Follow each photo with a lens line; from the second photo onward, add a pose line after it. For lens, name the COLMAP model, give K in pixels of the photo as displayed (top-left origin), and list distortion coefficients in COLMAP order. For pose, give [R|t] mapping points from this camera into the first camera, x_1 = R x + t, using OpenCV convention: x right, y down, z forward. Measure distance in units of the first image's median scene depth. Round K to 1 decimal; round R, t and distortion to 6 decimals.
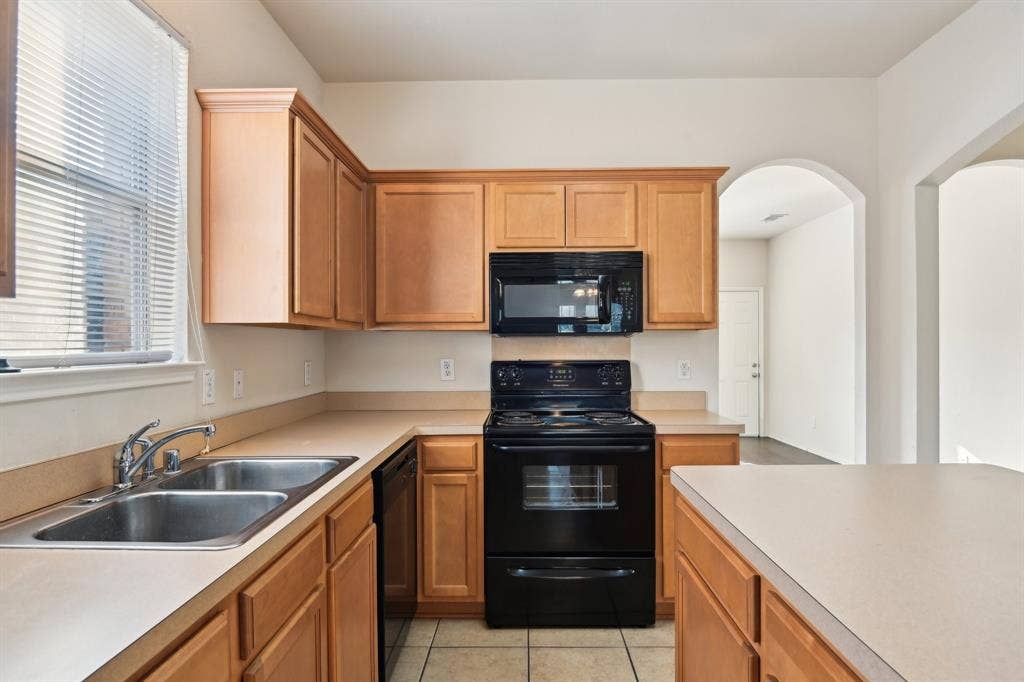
lens RADIAL K [[578.1, 0, 514.4], [0, 578.1, 345.5], [0, 0, 1]] dist [0.001349, 0.000117]
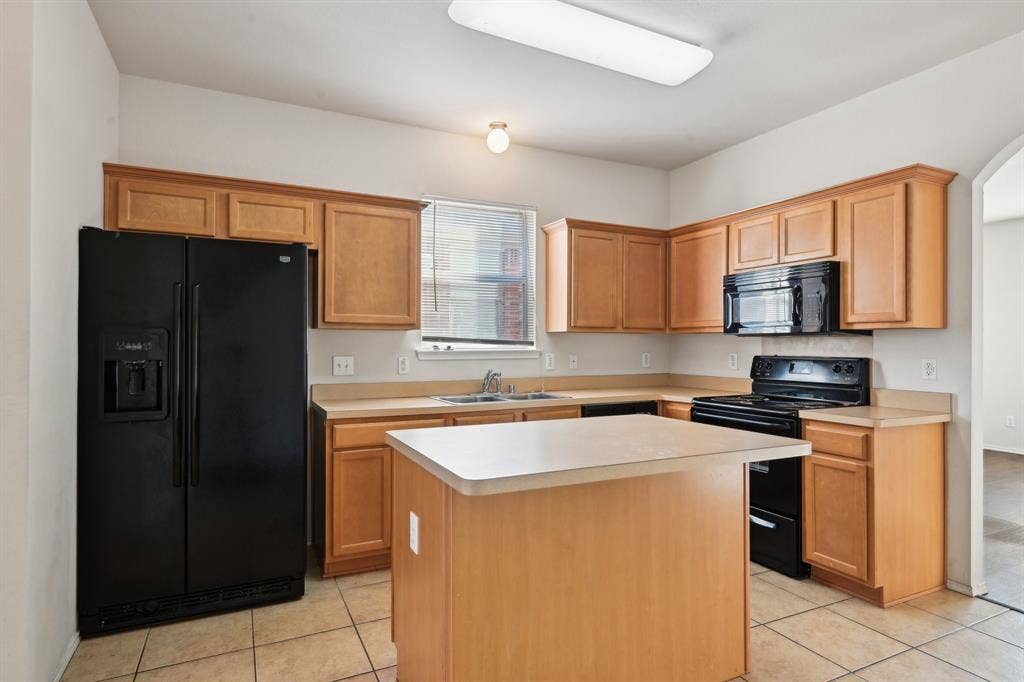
lens RADIAL K [[547.2, 0, 521.3], [0, 547.2, 346.8], [0, 0, 1]] dist [-0.022352, -0.000630]
pose [[0.458710, 0.012163, -0.888503, 0.868537], [-0.004131, 0.999925, 0.011555, -0.004792], [0.888576, -0.001630, 0.458726, -0.020299]]
